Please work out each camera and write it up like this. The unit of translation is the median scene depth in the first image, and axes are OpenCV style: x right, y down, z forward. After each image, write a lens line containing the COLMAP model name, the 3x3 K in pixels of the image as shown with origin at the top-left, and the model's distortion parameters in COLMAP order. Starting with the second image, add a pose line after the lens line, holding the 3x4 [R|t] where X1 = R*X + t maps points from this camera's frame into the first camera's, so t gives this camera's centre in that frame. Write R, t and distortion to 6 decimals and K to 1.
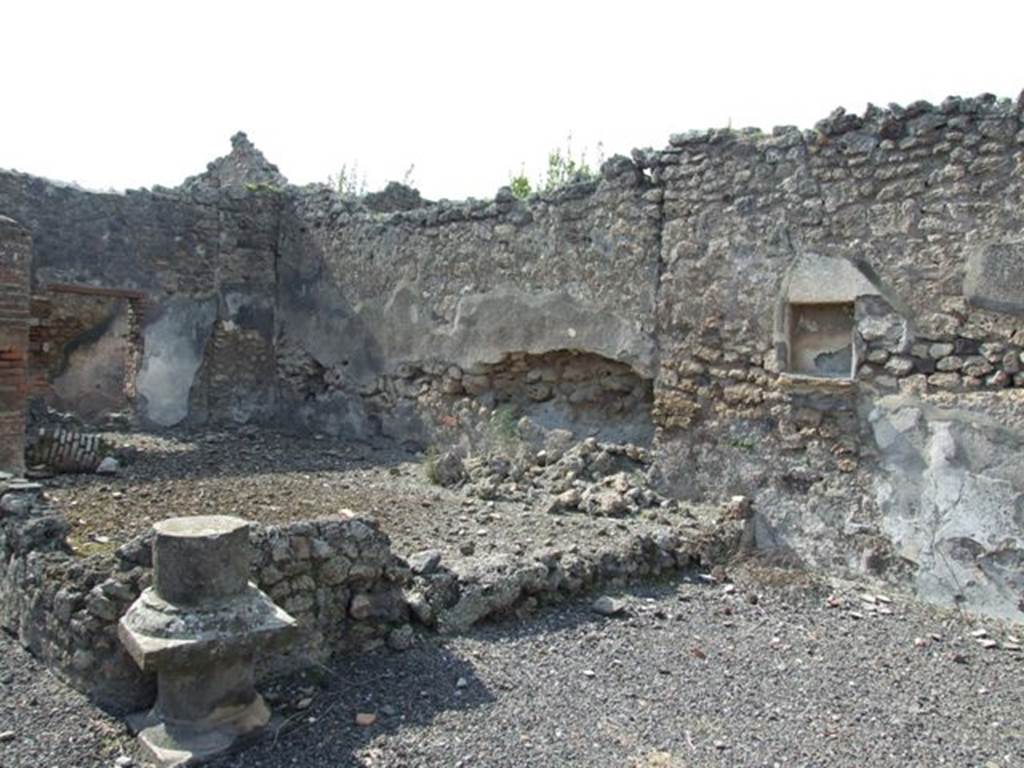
lens RADIAL K [[817.3, 0, 506.8], [0, 817.3, 367.8], [0, 0, 1]] dist [-0.050627, 0.046558]
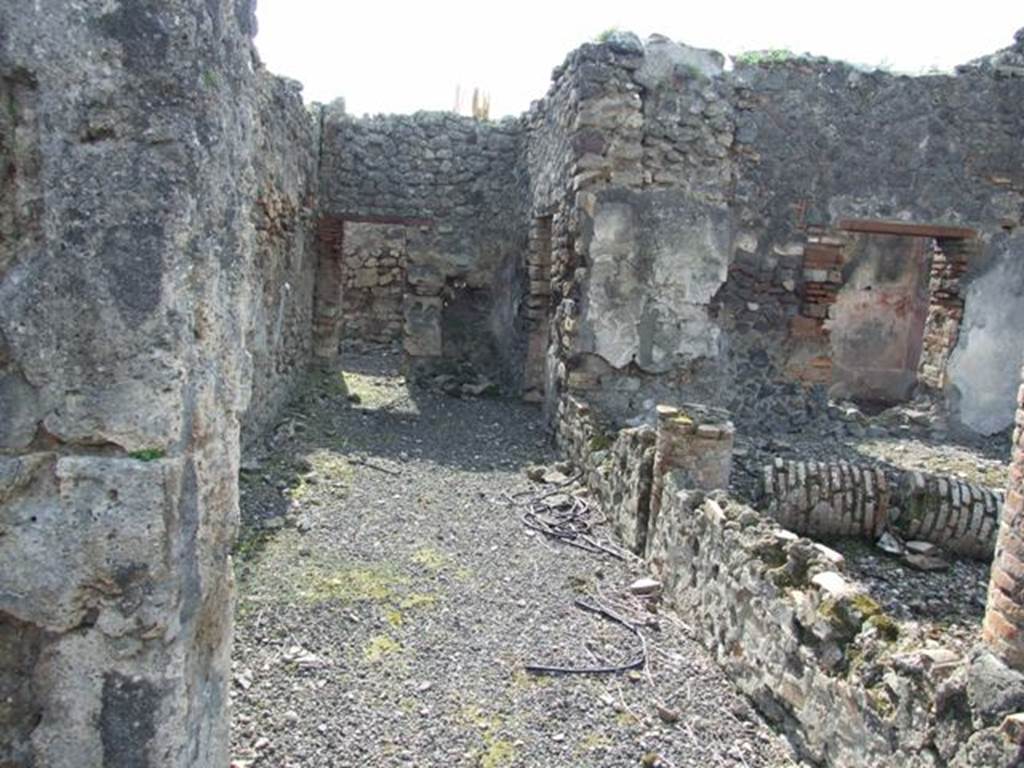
lens RADIAL K [[817.3, 0, 493.0], [0, 817.3, 378.5], [0, 0, 1]] dist [-0.050627, 0.046558]
pose [[0.741406, 0.083705, -0.665816, -0.295983], [-0.025716, 0.995005, 0.096455, -0.026643], [0.670564, -0.054390, 0.739855, 0.267049]]
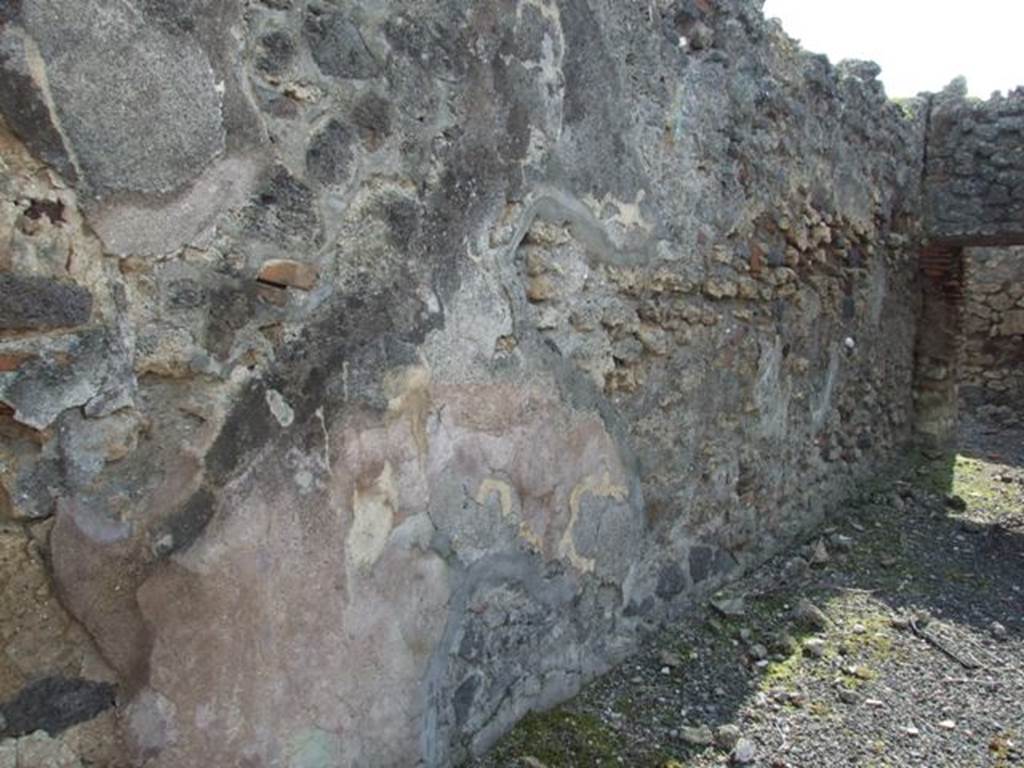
lens RADIAL K [[817.3, 0, 507.6], [0, 817.3, 376.7], [0, 0, 1]] dist [-0.050627, 0.046558]
pose [[0.066437, 0.047061, -0.996680, -0.410623], [0.001087, 0.998883, 0.047237, -0.036195], [0.997790, -0.004222, 0.066312, 0.429017]]
